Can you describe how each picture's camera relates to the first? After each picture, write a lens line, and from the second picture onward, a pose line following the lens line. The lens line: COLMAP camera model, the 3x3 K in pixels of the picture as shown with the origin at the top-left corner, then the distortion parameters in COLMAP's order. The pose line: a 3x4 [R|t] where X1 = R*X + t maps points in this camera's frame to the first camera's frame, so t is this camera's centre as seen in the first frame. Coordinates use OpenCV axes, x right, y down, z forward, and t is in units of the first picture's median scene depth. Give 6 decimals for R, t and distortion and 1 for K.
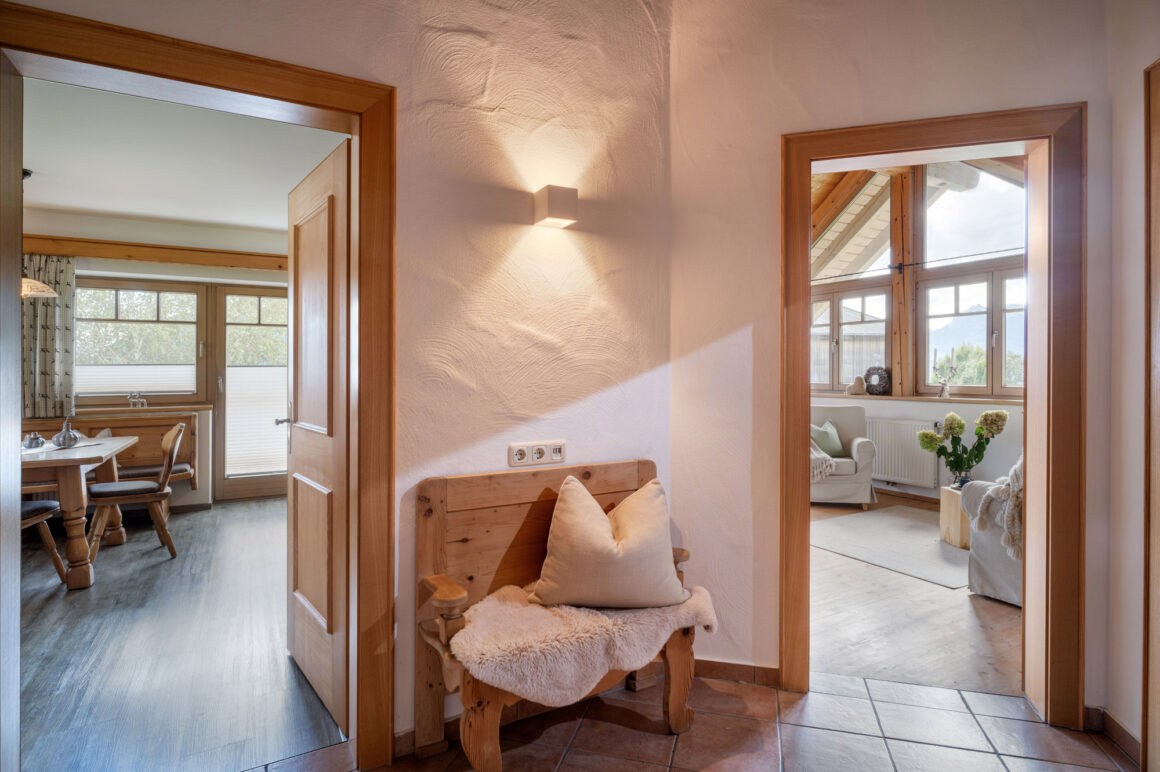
lens RADIAL K [[596.1, 0, 588.2], [0, 596.1, 383.2], [0, 0, 1]] dist [0.000344, 0.000471]
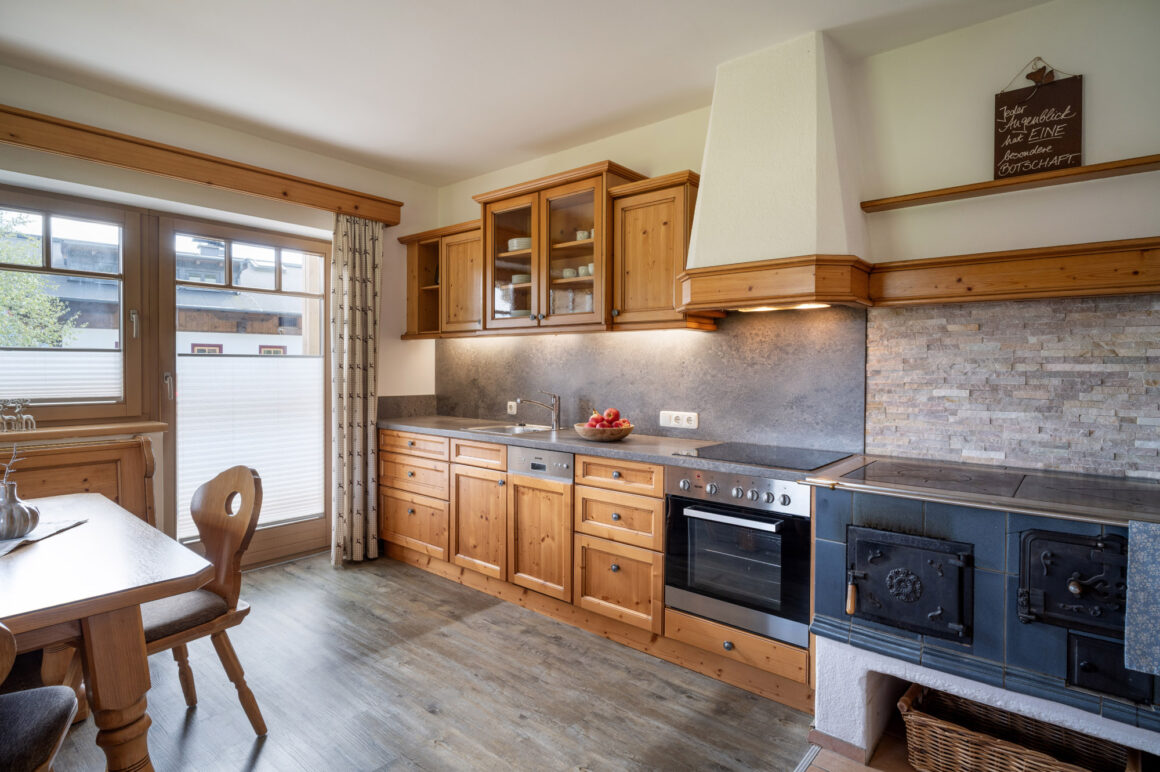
lens RADIAL K [[596.1, 0, 588.2], [0, 596.1, 383.2], [0, 0, 1]] dist [0.000344, 0.000471]
pose [[0.940644, 0.002048, 0.339388, -0.471082], [-0.004465, 0.999970, 0.006342, -0.006283], [-0.339365, -0.007481, 0.940625, 0.344964]]
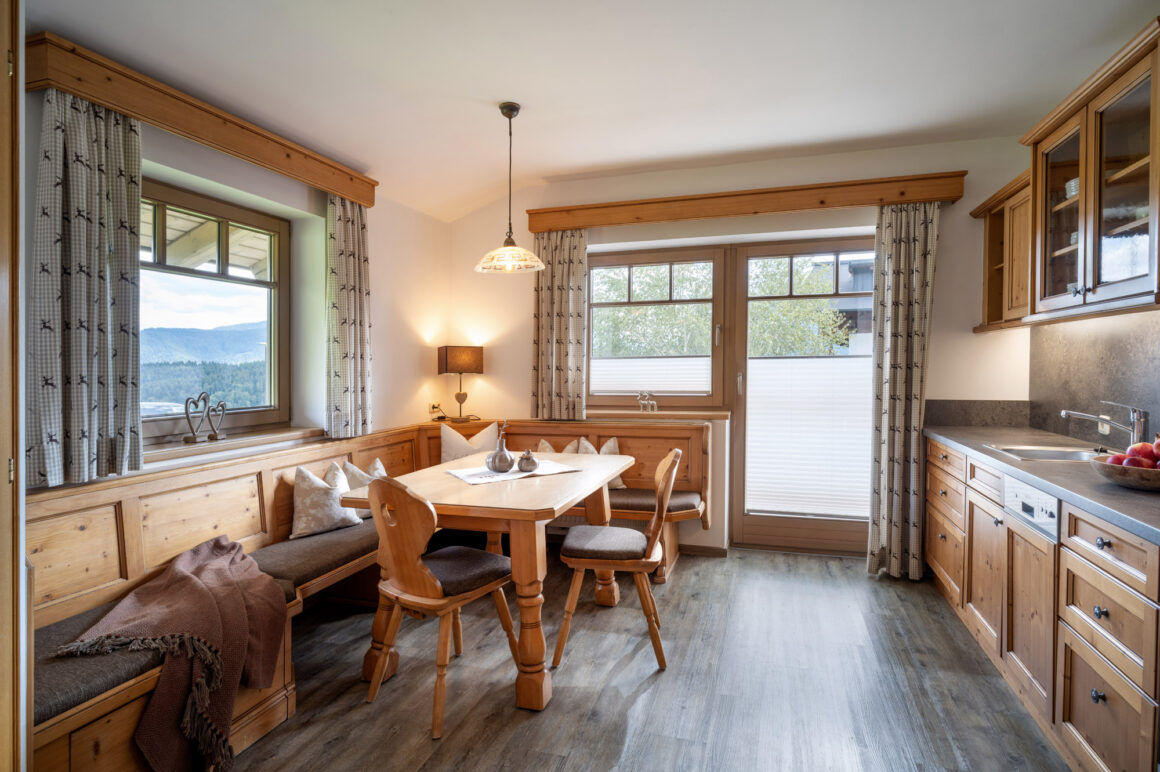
lens RADIAL K [[601.5, 0, 585.6], [0, 601.5, 374.2], [0, 0, 1]] dist [-0.001004, -0.000007]
pose [[0.678203, 0.009064, -0.734819, -0.230559], [-0.008694, 0.999953, 0.004311, -0.011612], [0.734823, 0.003465, 0.678250, 0.407054]]
